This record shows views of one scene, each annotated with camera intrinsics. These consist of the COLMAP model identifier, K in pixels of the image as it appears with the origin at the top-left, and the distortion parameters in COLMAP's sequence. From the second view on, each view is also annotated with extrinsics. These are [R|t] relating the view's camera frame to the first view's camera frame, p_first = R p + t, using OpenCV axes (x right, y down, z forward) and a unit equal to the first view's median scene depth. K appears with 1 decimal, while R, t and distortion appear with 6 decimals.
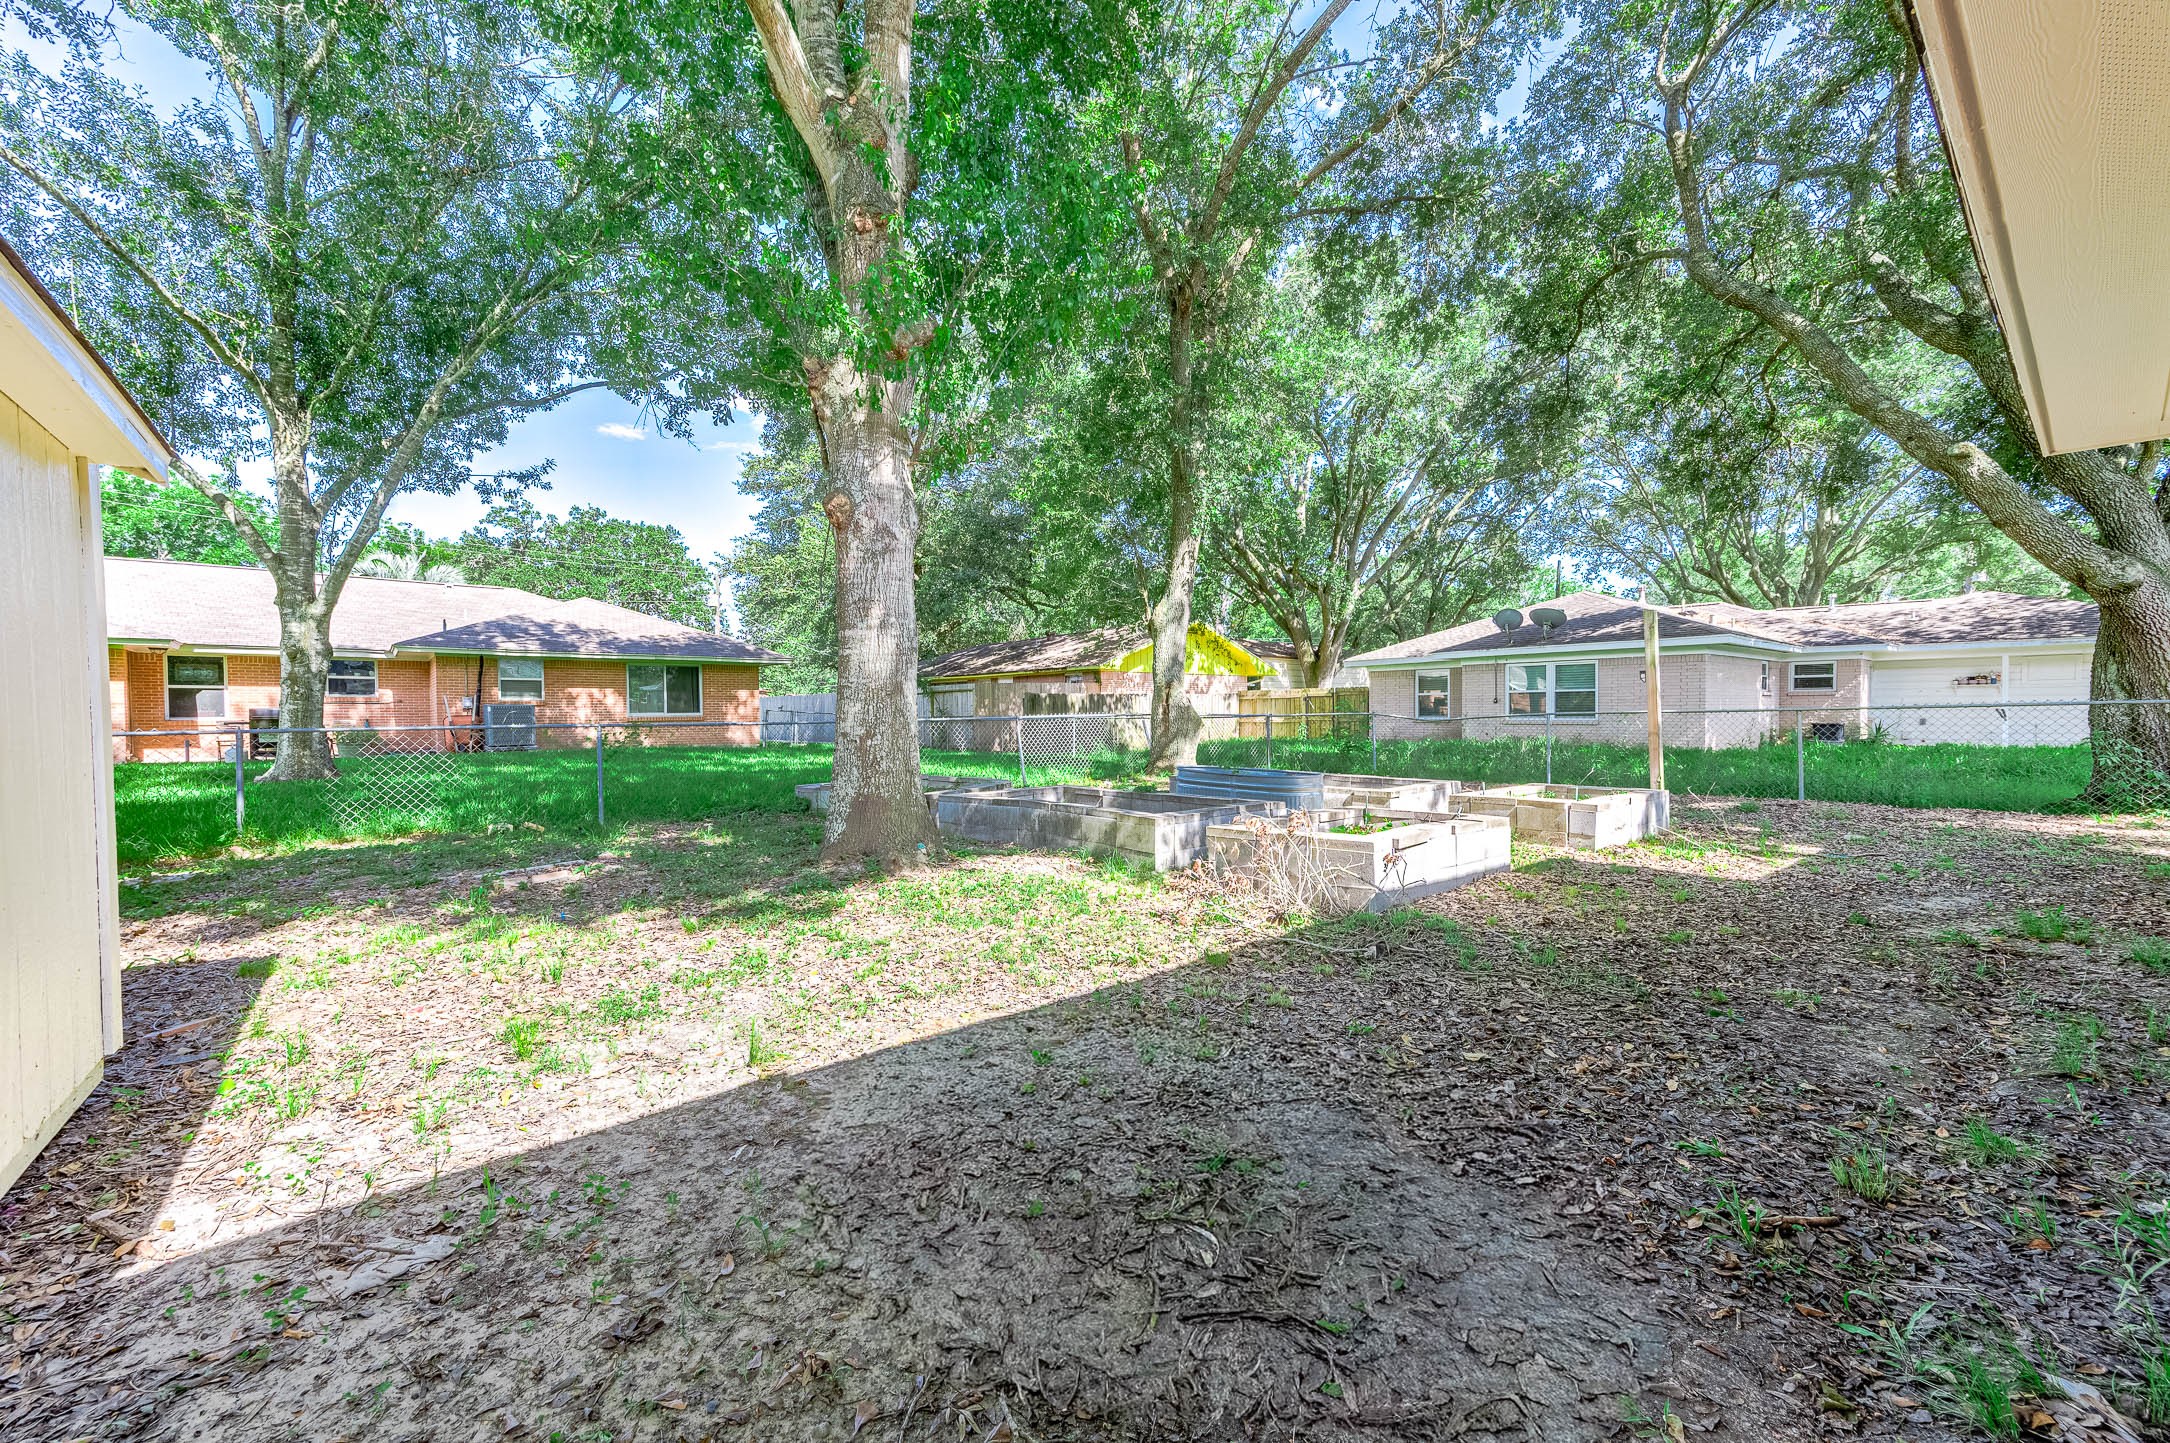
lens RADIAL K [[860.5, 0, 1089.5], [0, 860.5, 724.7], [0, 0, 1]] dist [0.021602, -0.000002]
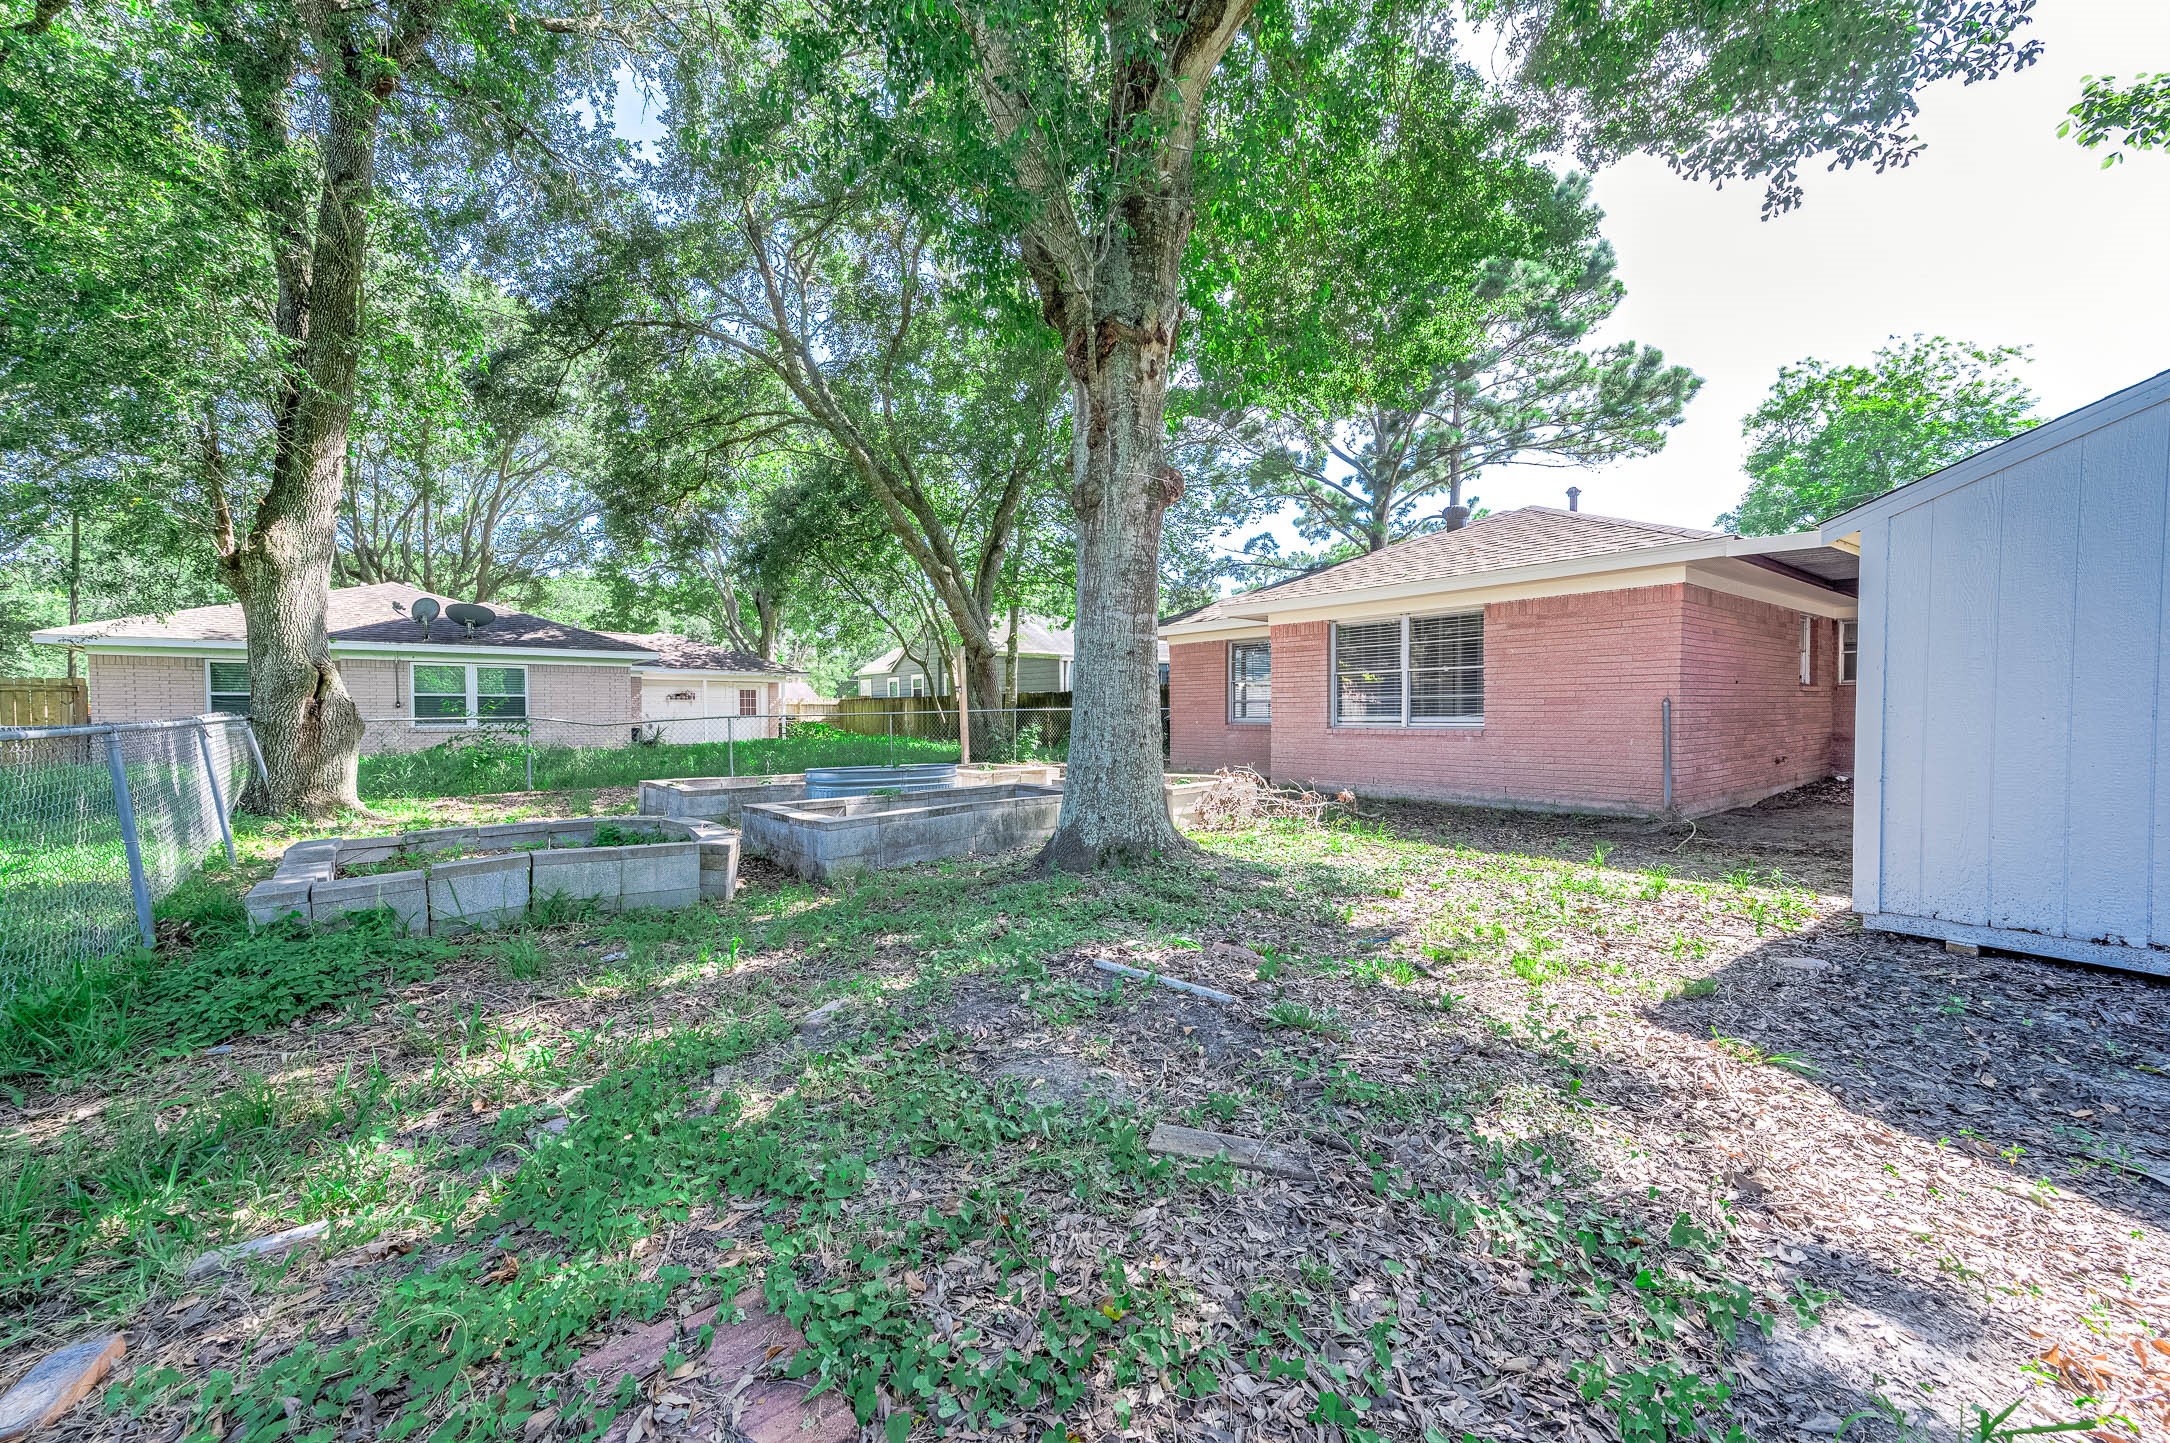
lens RADIAL K [[848.6, 0, 1092.7], [0, 848.6, 732.6], [0, 0, 1]] dist [0.021815, 0.000421]
pose [[0.056762, -0.011169, 0.998325, -0.261808], [0.015833, 0.999822, 0.010286, 0.001450], [-0.998262, 0.015223, 0.056929, 0.227505]]
